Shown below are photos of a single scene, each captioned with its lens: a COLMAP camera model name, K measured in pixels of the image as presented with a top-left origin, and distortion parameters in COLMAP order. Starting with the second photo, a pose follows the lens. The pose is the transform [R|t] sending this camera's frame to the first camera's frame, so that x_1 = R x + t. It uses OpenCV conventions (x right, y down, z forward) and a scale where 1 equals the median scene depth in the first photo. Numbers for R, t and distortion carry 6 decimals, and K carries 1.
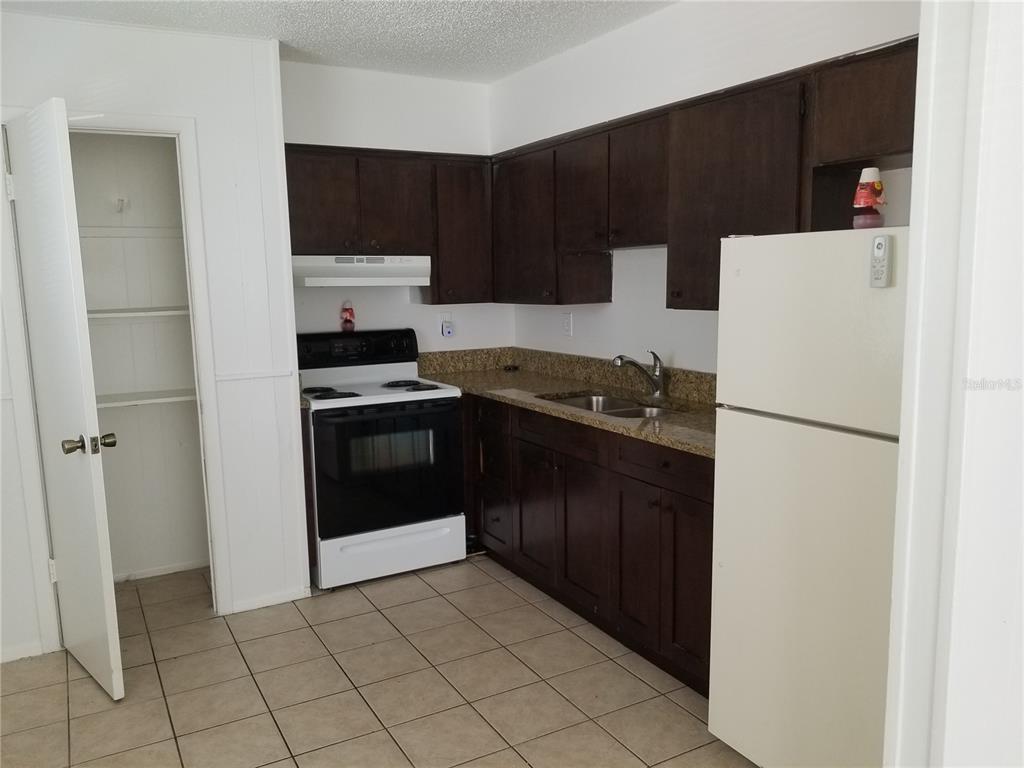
lens RADIAL K [[792.3, 0, 512.0], [0, 792.3, 384.0], [0, 0, 1]] dist [0.057000, -0.102455]
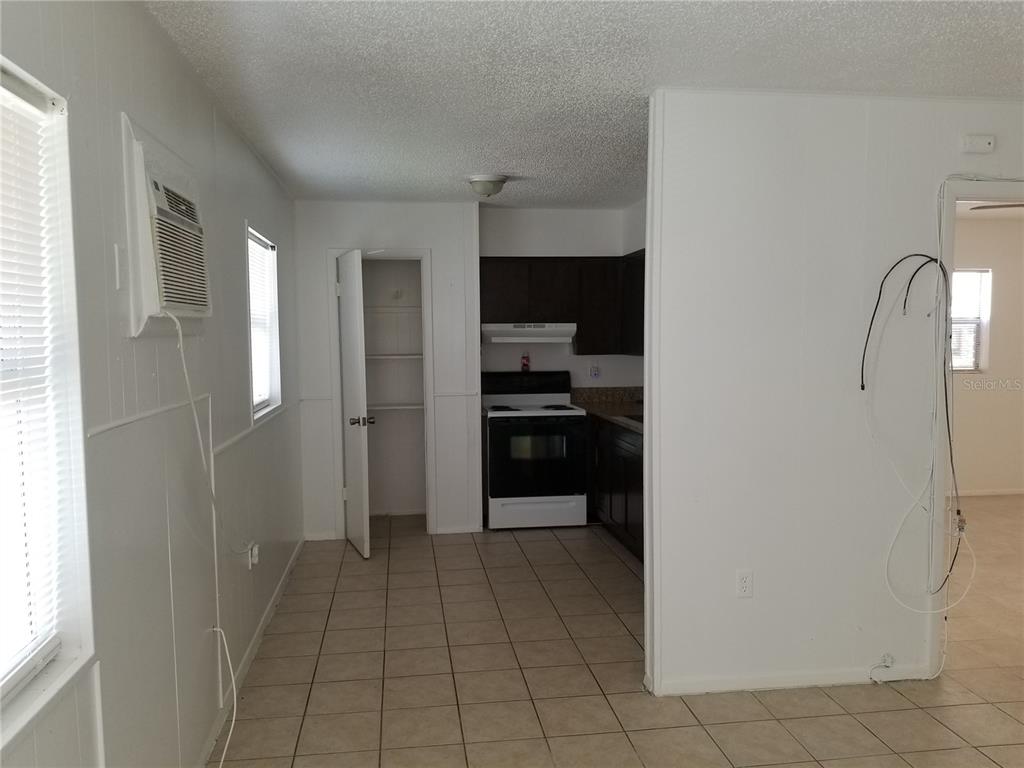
lens RADIAL K [[792.3, 0, 512.0], [0, 792.3, 384.0], [0, 0, 1]] dist [0.057000, -0.102455]
pose [[0.931181, 0.032246, -0.363129, 0.373929], [-0.057142, 0.996678, -0.058024, 0.055180], [0.360051, 0.074781, 0.929931, -0.495151]]
